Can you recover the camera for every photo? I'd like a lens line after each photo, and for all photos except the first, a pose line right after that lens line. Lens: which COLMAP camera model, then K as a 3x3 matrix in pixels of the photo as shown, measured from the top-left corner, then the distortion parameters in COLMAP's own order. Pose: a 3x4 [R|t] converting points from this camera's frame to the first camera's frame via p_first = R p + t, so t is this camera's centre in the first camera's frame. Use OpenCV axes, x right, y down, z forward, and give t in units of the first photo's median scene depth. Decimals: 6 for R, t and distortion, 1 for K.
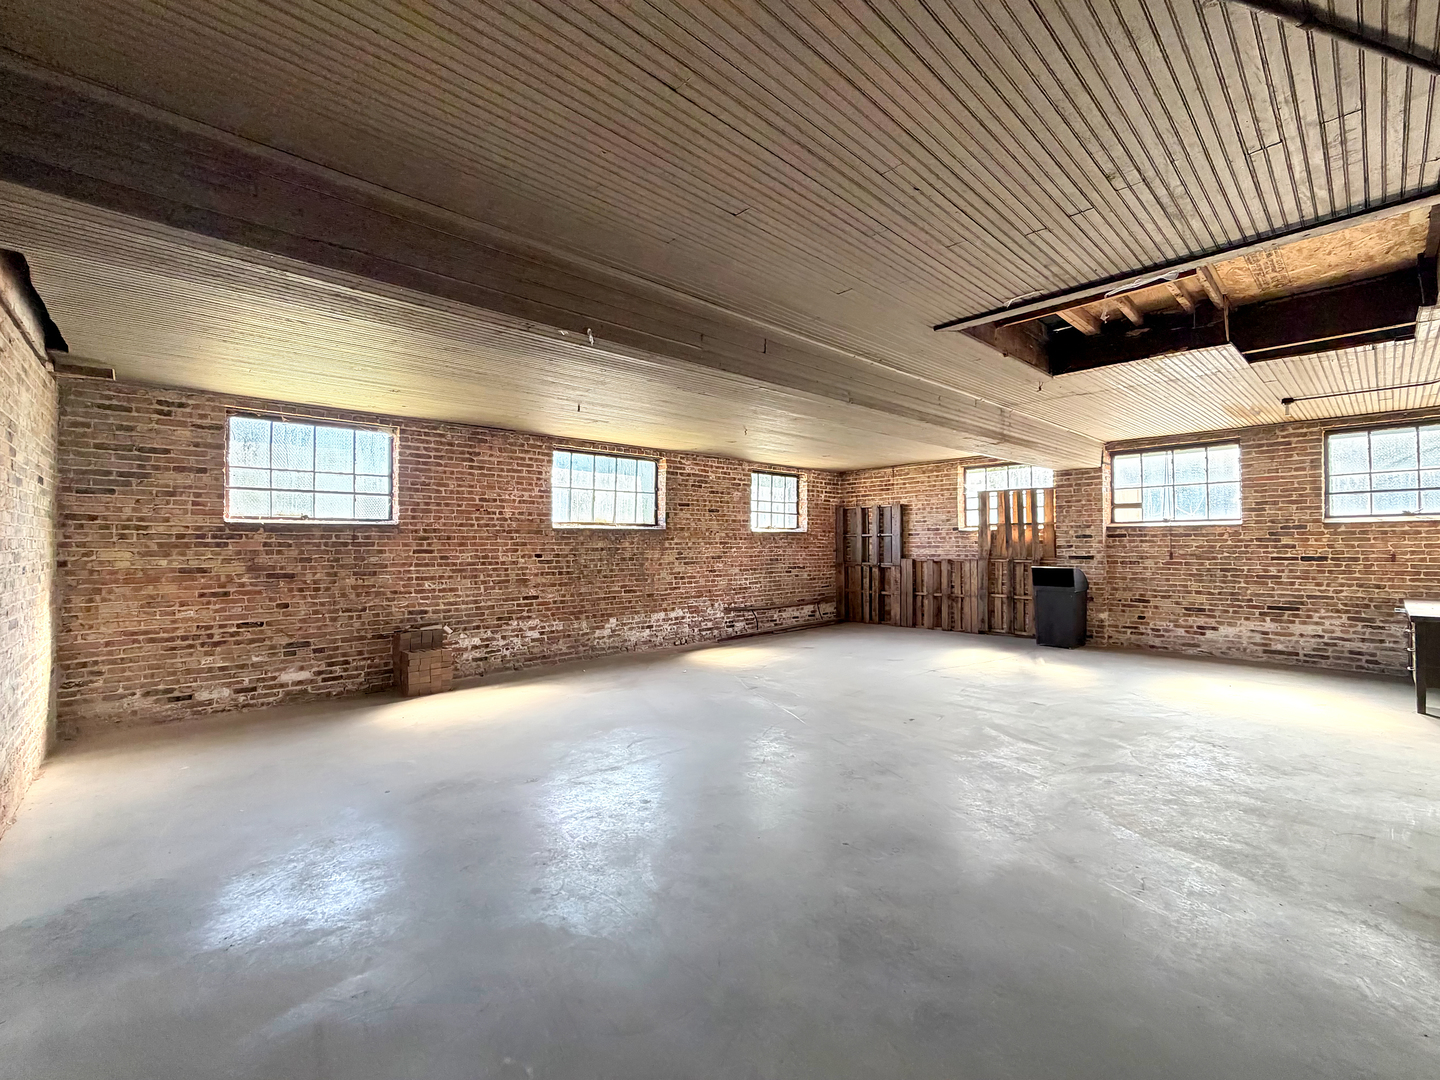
lens RADIAL K [[613.4, 0, 720.0], [0, 613.4, 540.0], [0, 0, 1]] dist [0.000786, 0.000103]
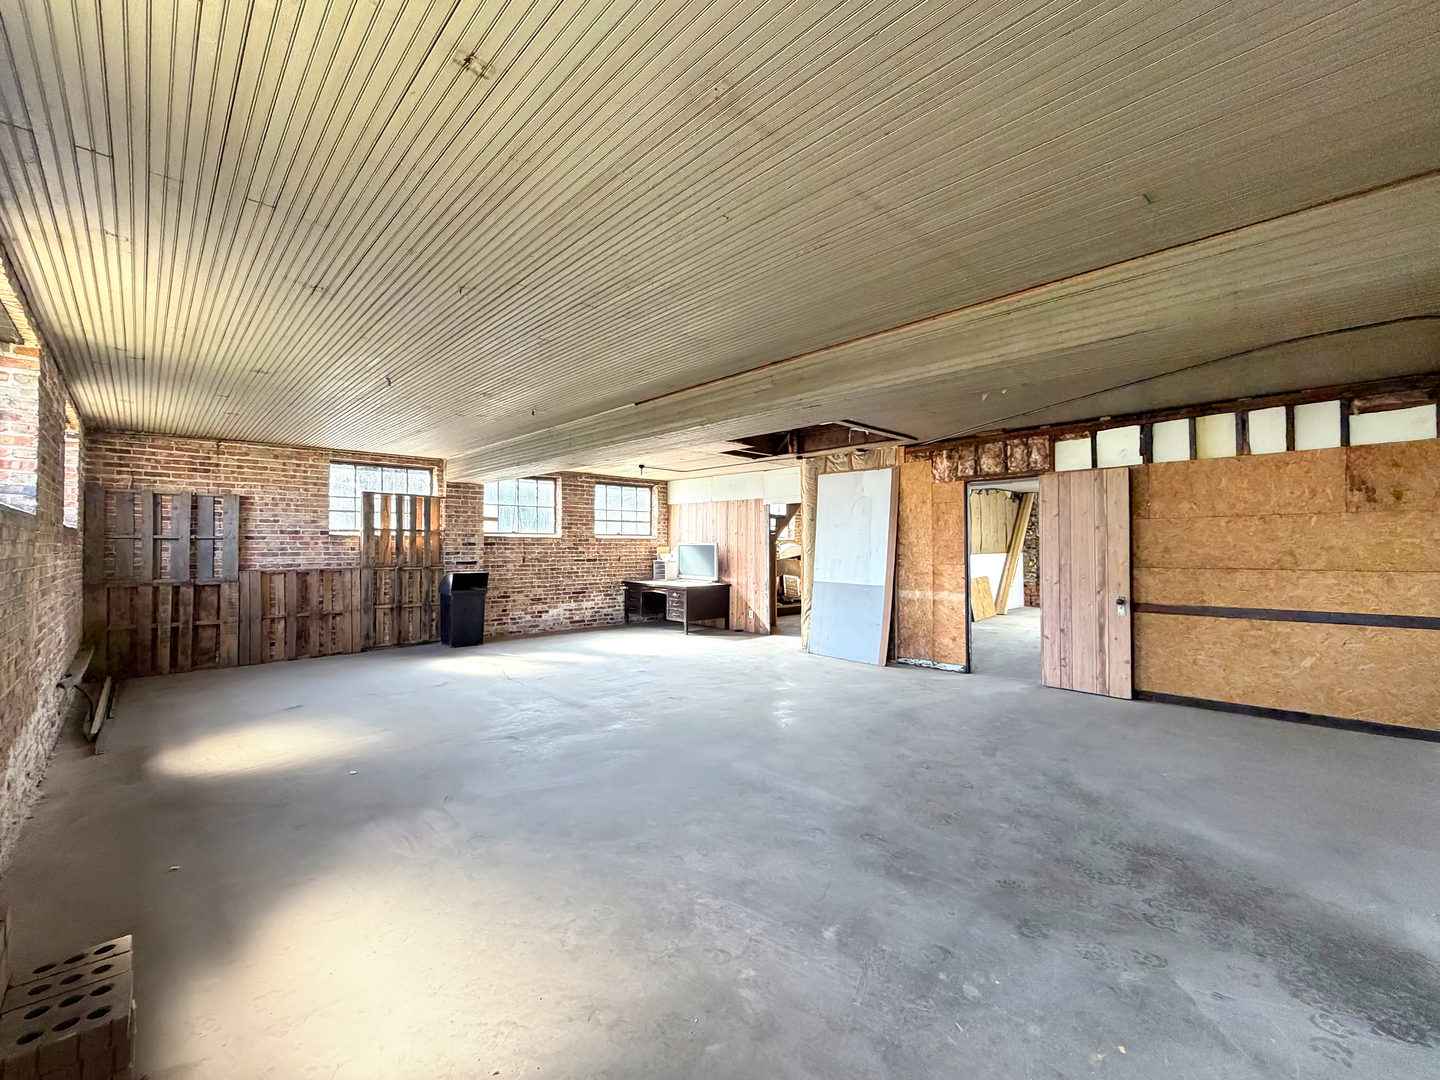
lens RADIAL K [[613.4, 0, 720.0], [0, 613.4, 540.0], [0, 0, 1]] dist [0.000786, 0.000103]
pose [[-0.006206, 0.013528, 0.999889, -0.555983], [-0.011788, 0.999838, -0.013601, -0.003772], [-0.999911, -0.011871, -0.006046, 0.580049]]
